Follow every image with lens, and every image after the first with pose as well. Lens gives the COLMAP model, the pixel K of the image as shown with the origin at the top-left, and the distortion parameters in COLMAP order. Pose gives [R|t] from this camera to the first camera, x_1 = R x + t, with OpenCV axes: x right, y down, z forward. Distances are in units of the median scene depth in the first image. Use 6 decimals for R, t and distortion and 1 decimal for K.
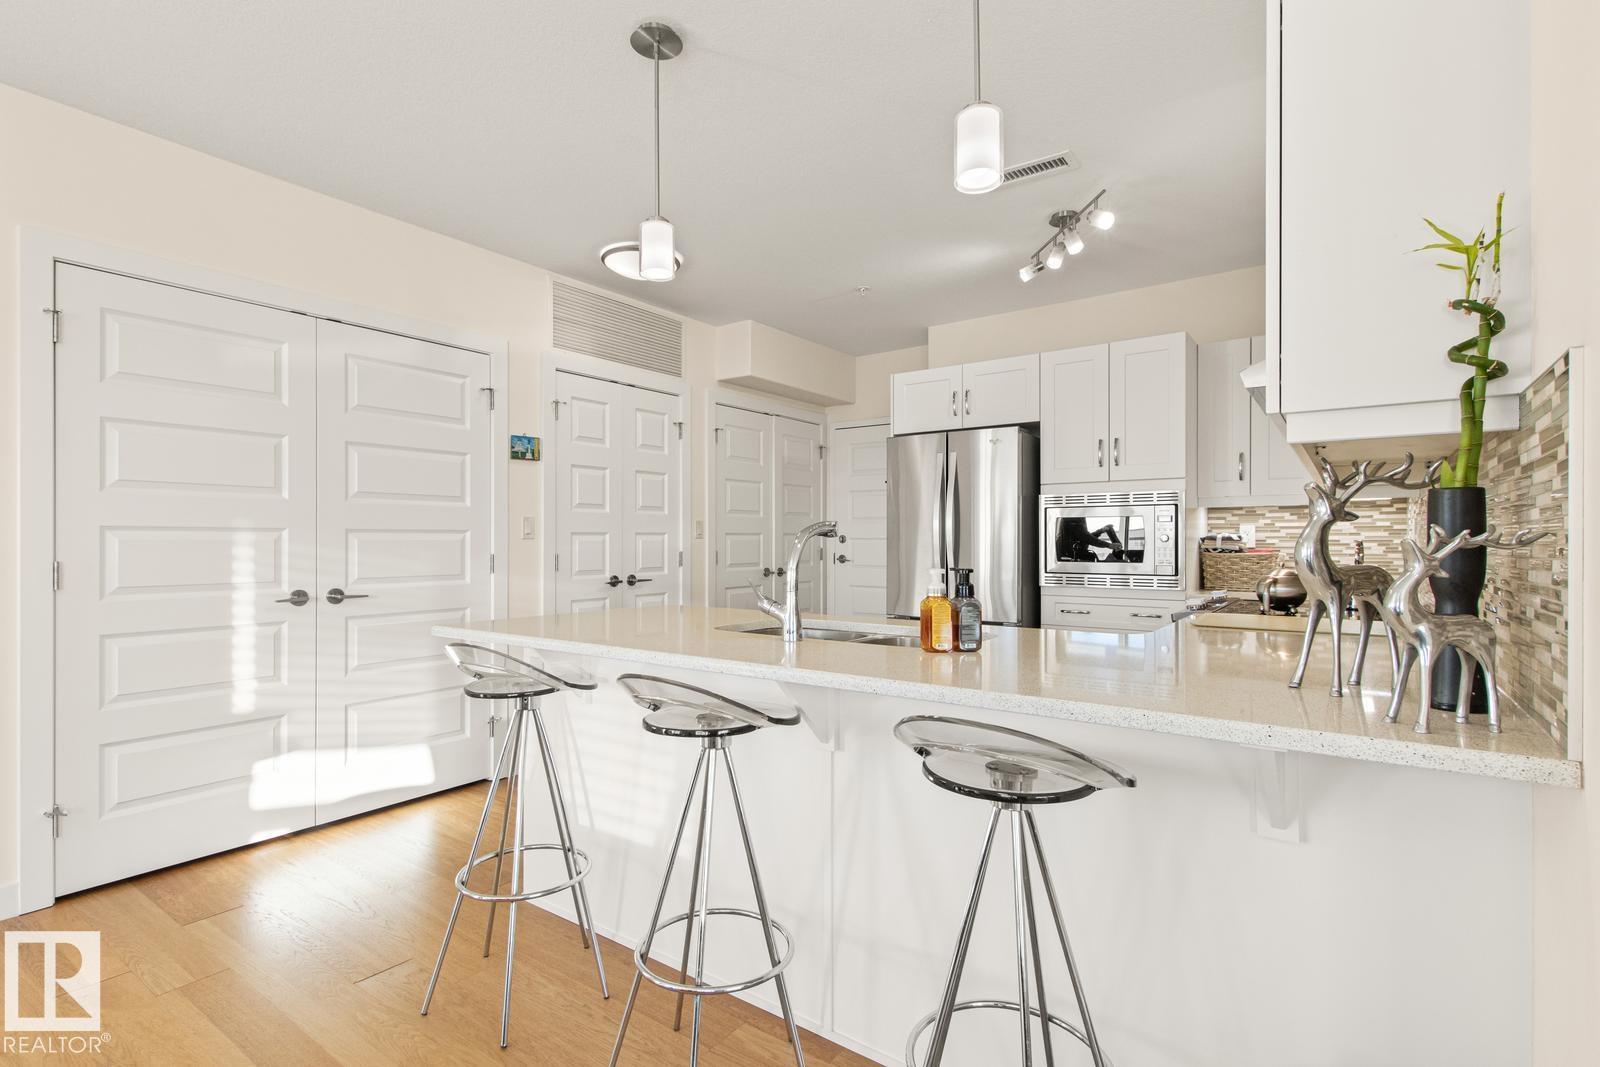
lens RADIAL K [[767.3, 0, 796.2], [0, 767.3, 540.4], [0, 0, 1]] dist [-0.001524, 0.000072]
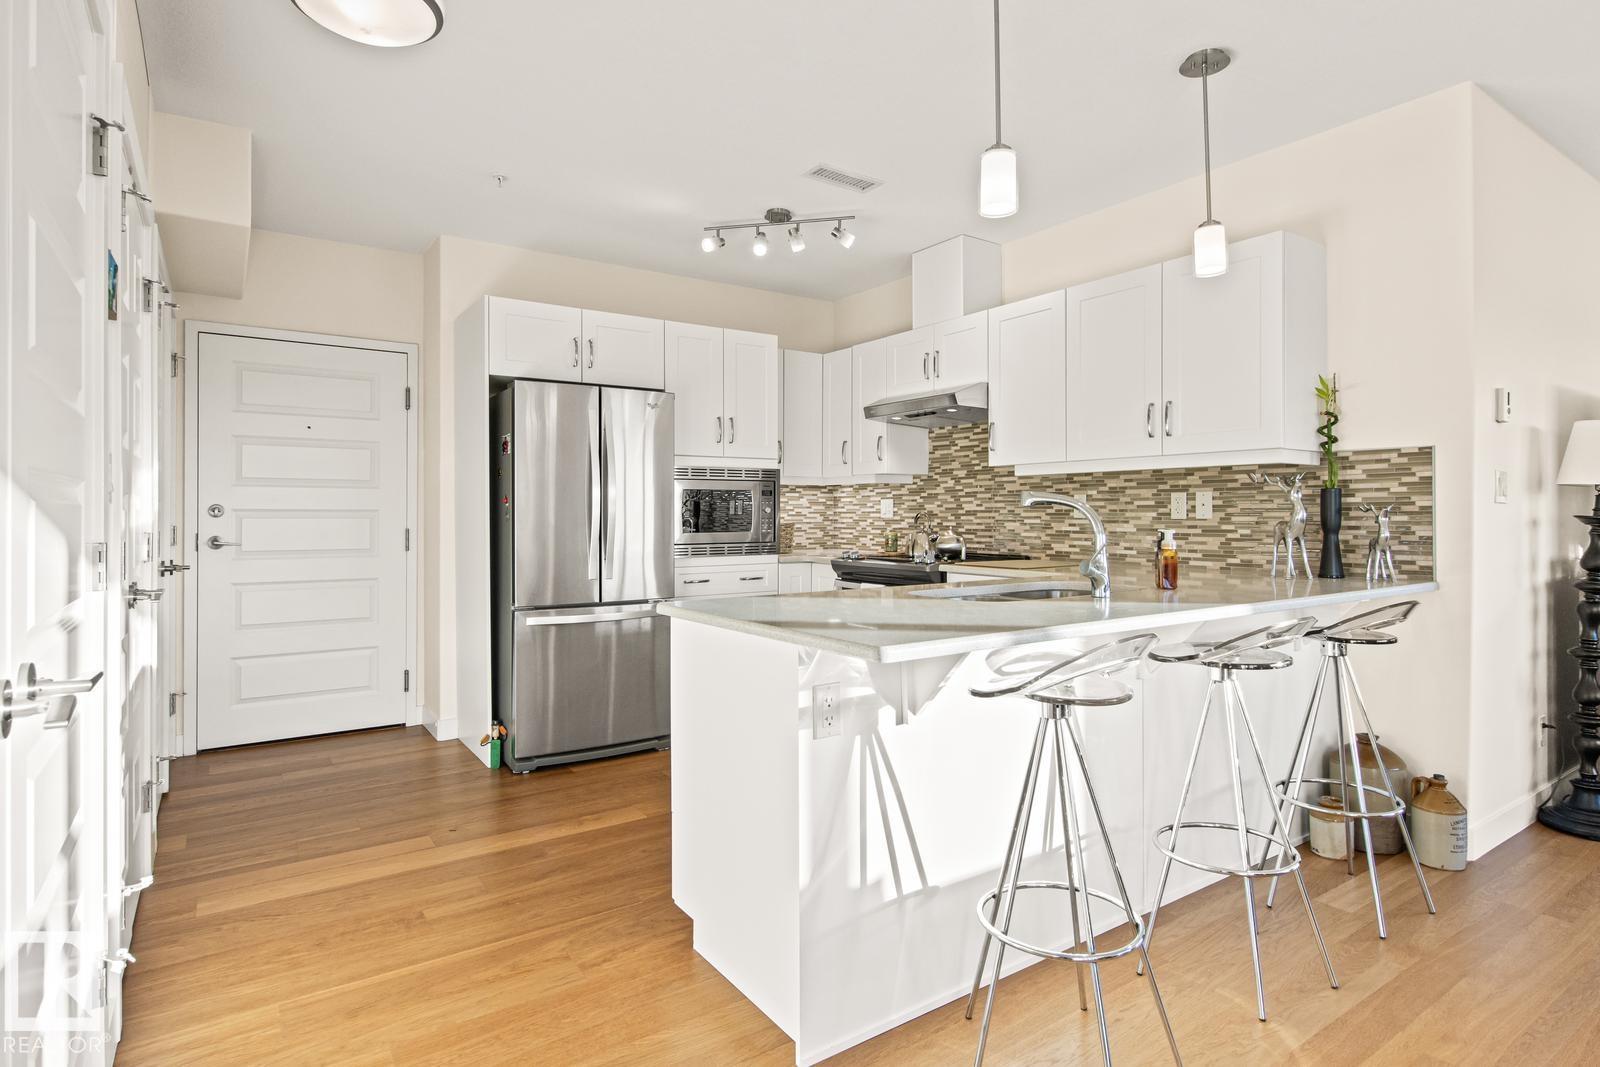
lens RADIAL K [[842.4, 0, 800.9], [0, 842.4, 510.5], [0, 0, 1]] dist [0.011873, 0.000073]
pose [[0.334214, 0.003519, 0.942490, -0.672935], [0.002948, 0.999984, -0.004779, 0.004242], [-0.942492, 0.004376, 0.334199, 0.503936]]
